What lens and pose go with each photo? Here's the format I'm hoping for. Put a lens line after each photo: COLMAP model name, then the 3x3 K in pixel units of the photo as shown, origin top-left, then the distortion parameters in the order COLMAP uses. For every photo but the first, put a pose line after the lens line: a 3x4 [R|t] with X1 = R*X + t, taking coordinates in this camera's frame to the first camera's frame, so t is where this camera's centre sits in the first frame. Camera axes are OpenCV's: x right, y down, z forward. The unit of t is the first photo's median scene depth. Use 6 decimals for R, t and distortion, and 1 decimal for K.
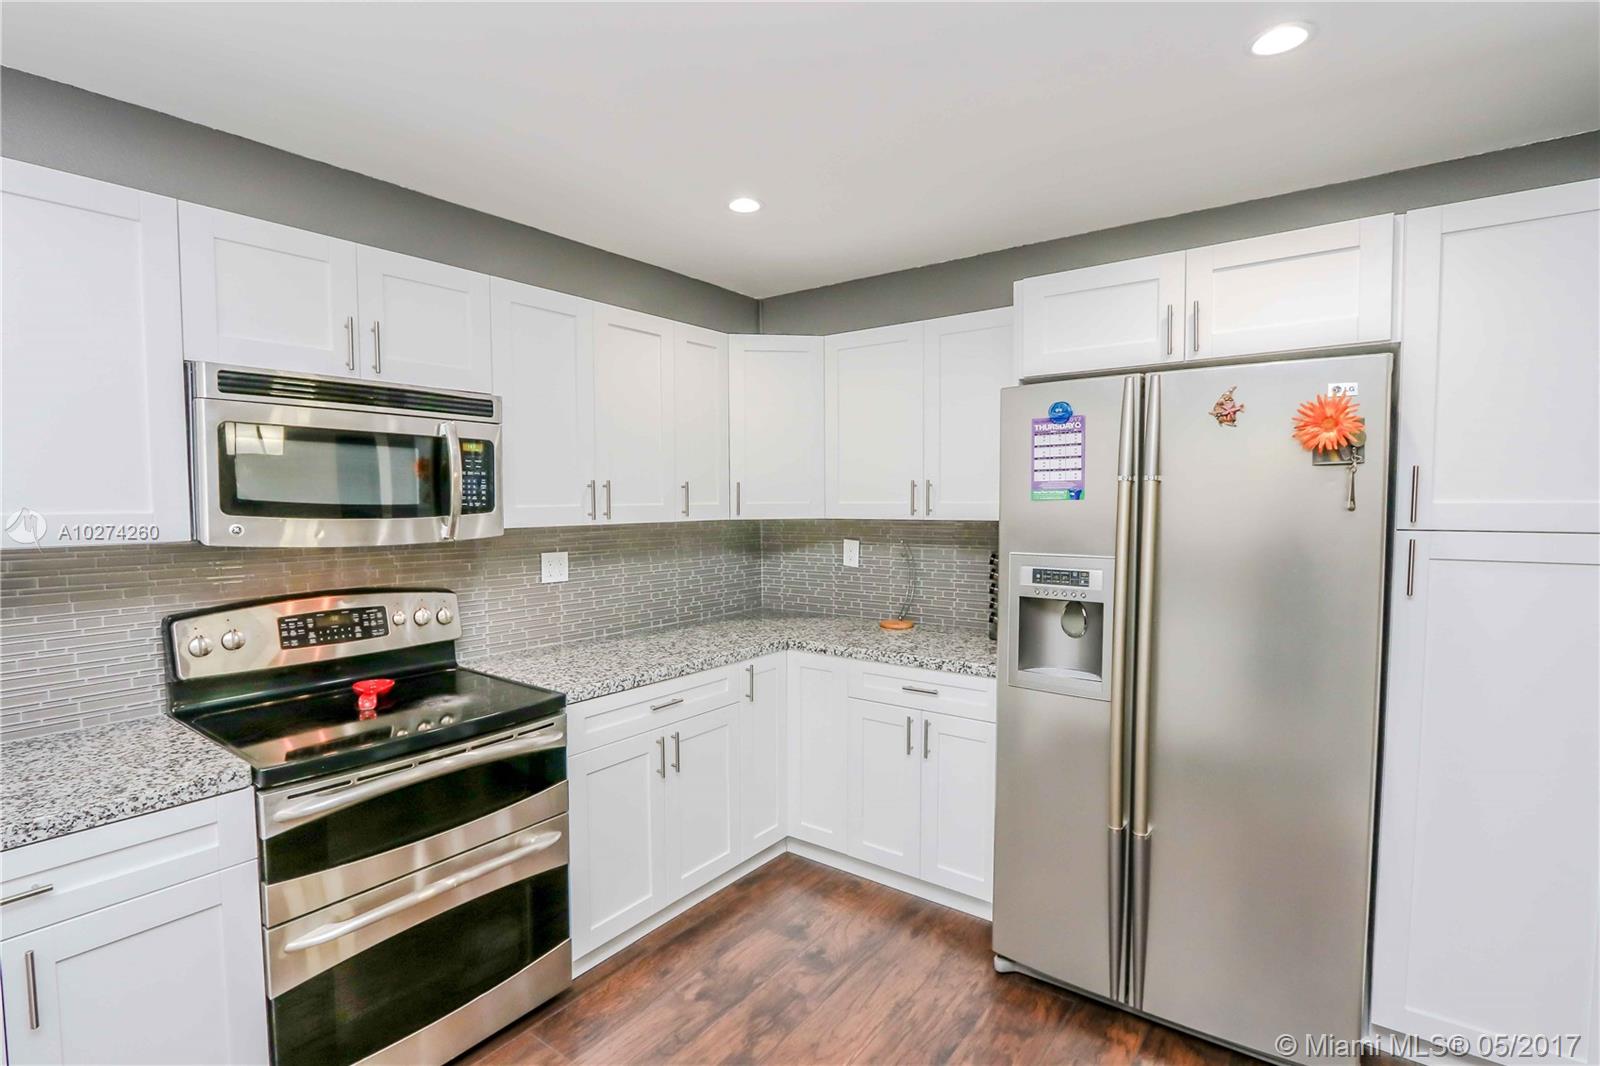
lens RADIAL K [[762.0, 0, 791.9], [0, 762.0, 541.1], [0, 0, 1]] dist [-0.022435, 0.000410]
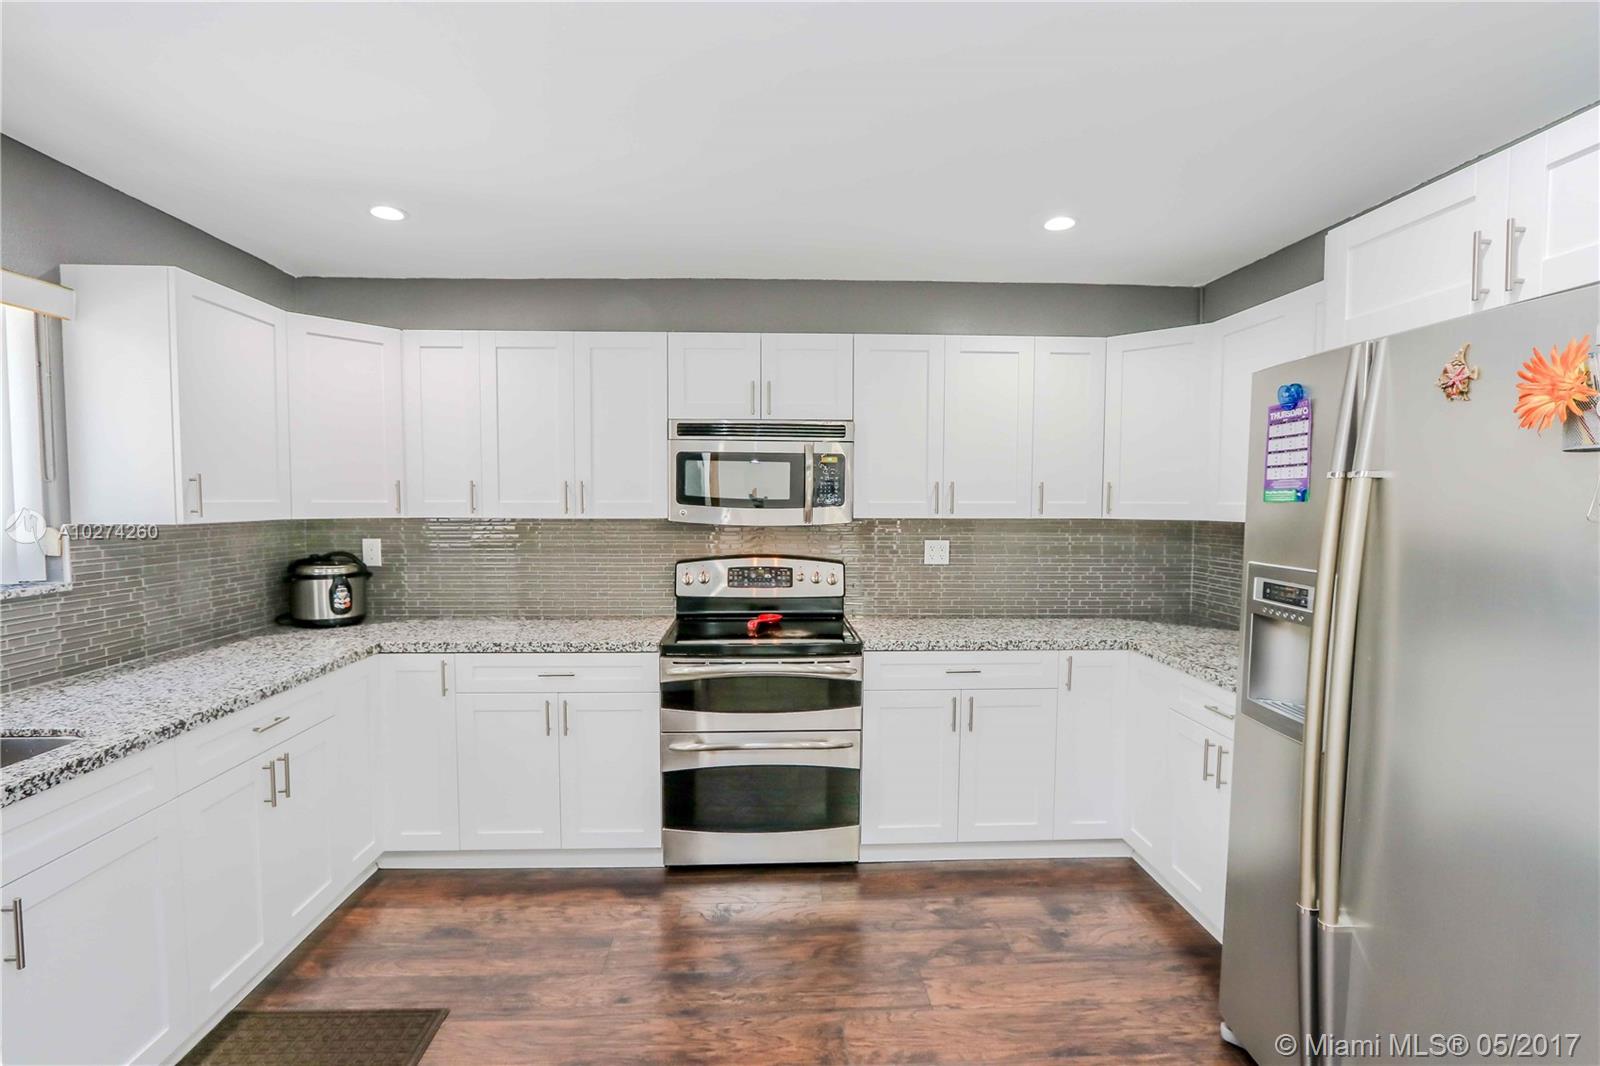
lens RADIAL K [[740.5, 0, 787.5], [0, 740.5, 541.7], [0, 0, 1]] dist [-0.015569, 0.000664]
pose [[0.636764, 0.052216, -0.769288, 0.616678], [-0.048186, 0.998449, 0.027886, -0.005922], [0.769551, 0.019312, 0.638293, 0.060419]]
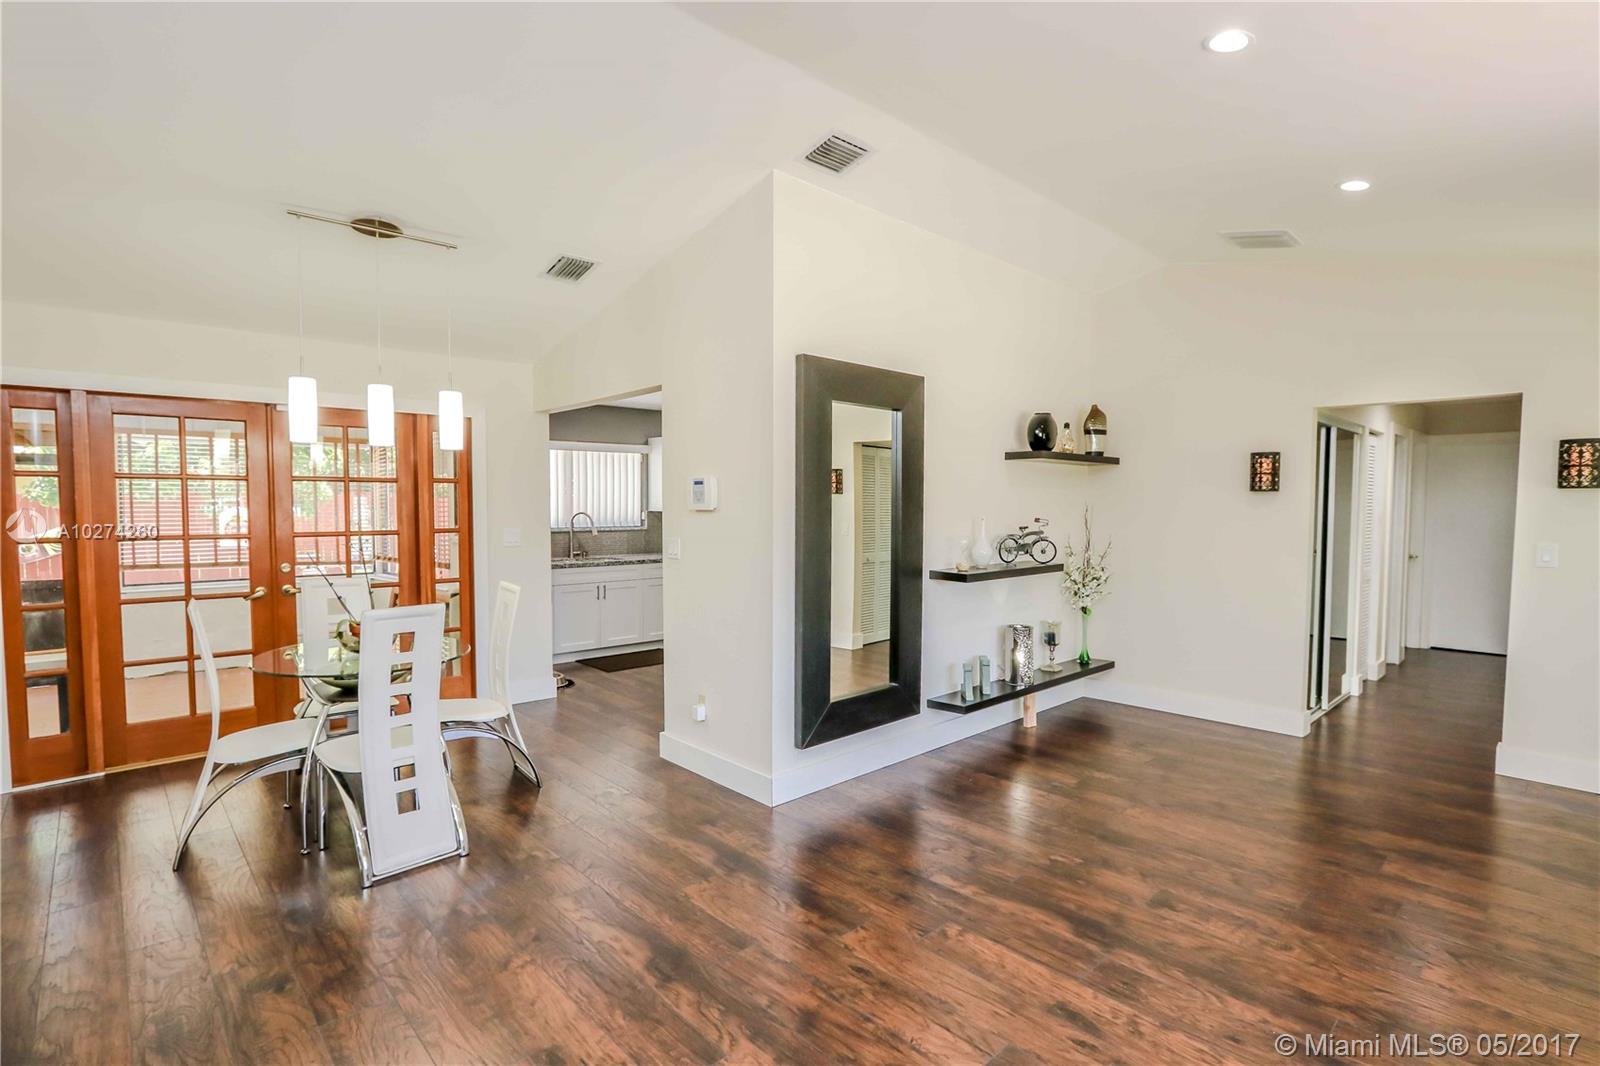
lens RADIAL K [[761.6, 0, 783.0], [0, 761.6, 546.3], [0, 0, 1]] dist [-0.014519, 0.000678]
pose [[-0.186778, 0.060038, -0.980566, 2.774014], [-0.056589, 0.995816, 0.071751, -0.088959], [0.980771, 0.068890, -0.182599, 1.292840]]
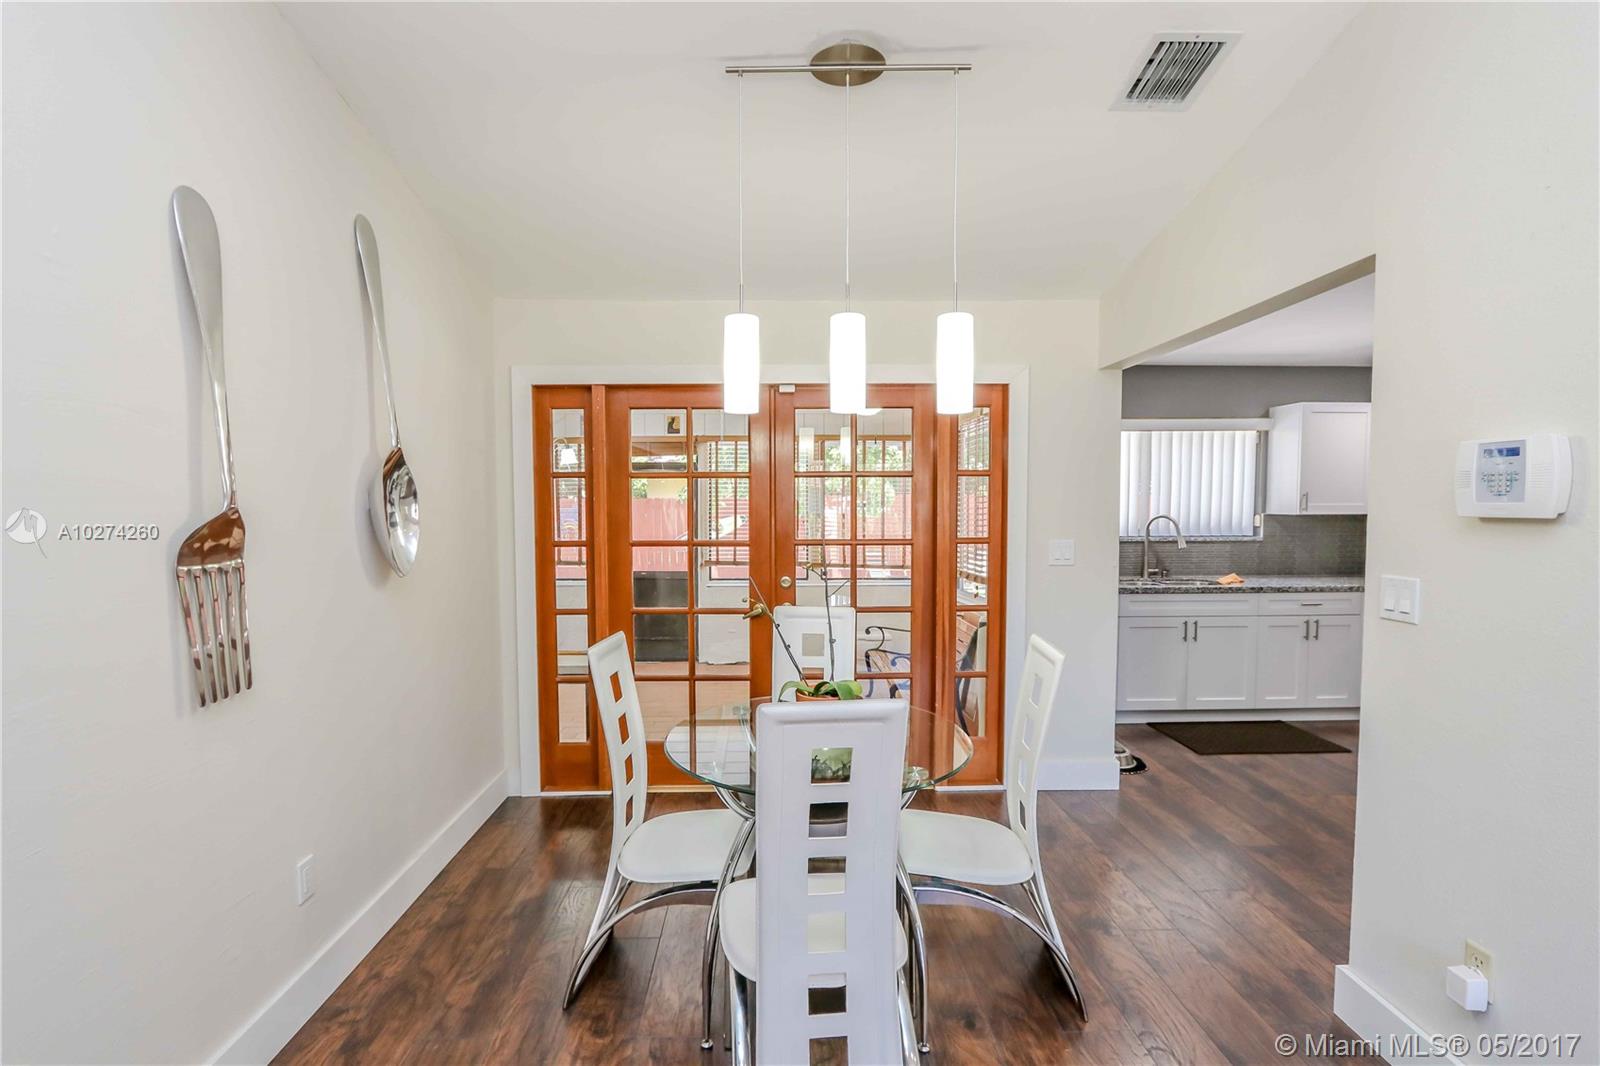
lens RADIAL K [[740.5, 0, 787.5], [0, 740.5, 541.7], [0, 0, 1]] dist [-0.015569, 0.000664]
pose [[-0.783484, 0.039568, -0.620150, 2.026888], [-0.027398, 0.994801, 0.098087, -0.061446], [0.620807, 0.093841, -0.778327, 0.886307]]
